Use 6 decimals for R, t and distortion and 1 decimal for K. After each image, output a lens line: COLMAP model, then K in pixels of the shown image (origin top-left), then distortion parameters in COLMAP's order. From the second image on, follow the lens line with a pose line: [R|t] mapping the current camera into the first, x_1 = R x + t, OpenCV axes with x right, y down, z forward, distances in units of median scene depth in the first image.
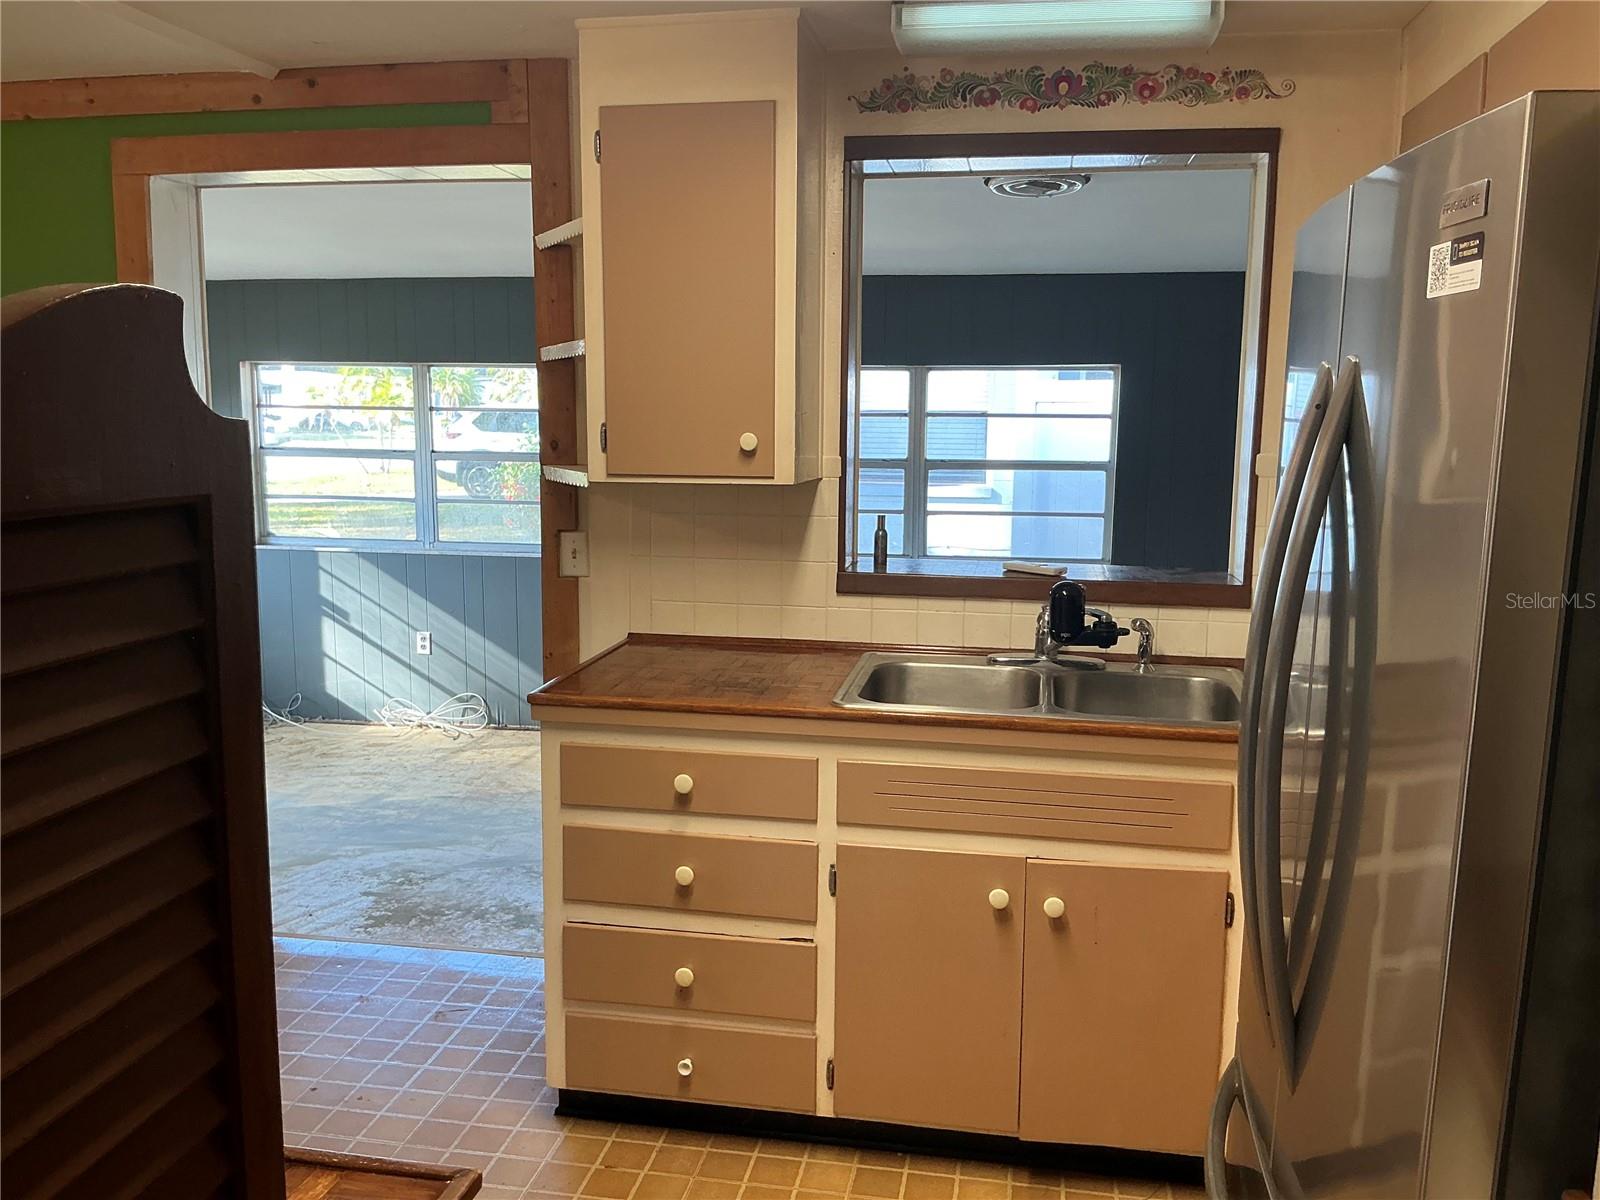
lens RADIAL K [[1315.8, 0, 803.3], [0, 1315.8, 609.7], [0, 0, 1]] dist [0.080349, -0.137239]
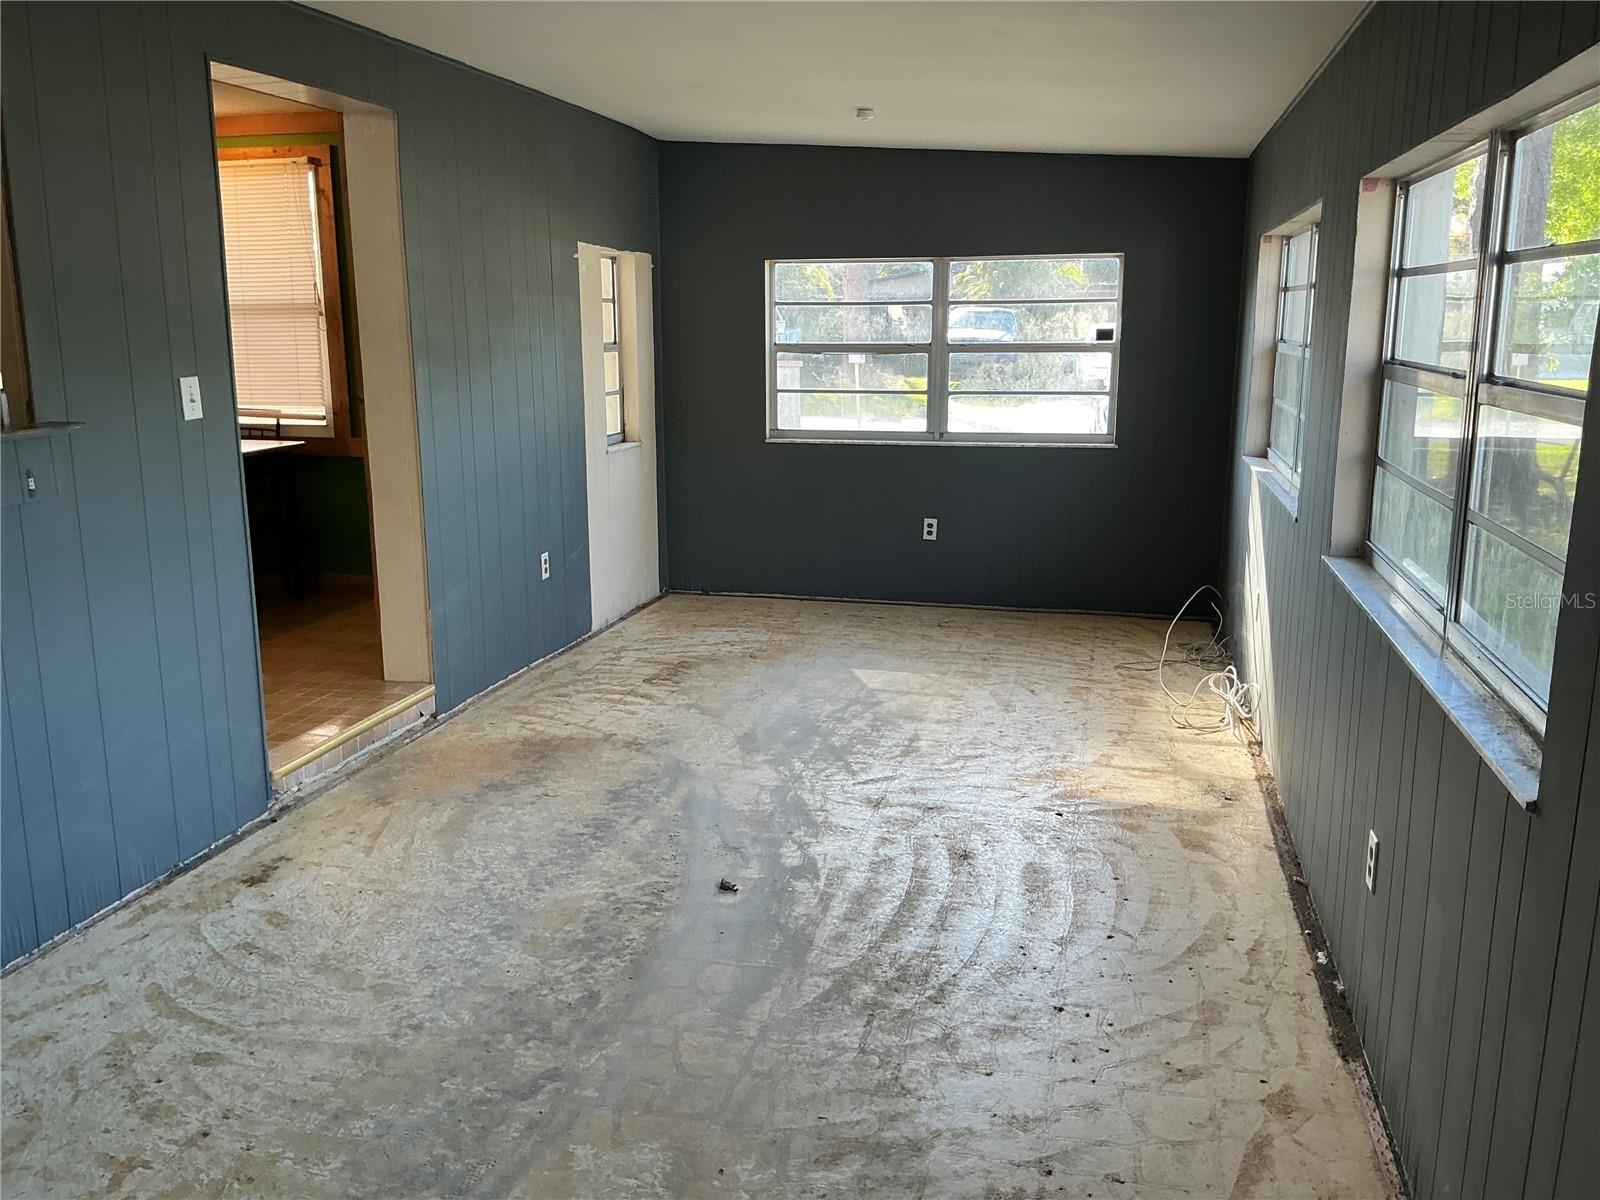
lens RADIAL K [[1315.8, 0, 797.2], [0, 1315.8, 590.0], [0, 0, 1]] dist [0.080349, -0.137239]
pose [[-0.067154, 0.187727, -0.979923, 0.504282], [-0.136856, 0.971124, 0.195420, -0.101798], [0.988312, 0.147232, -0.039523, 0.806142]]
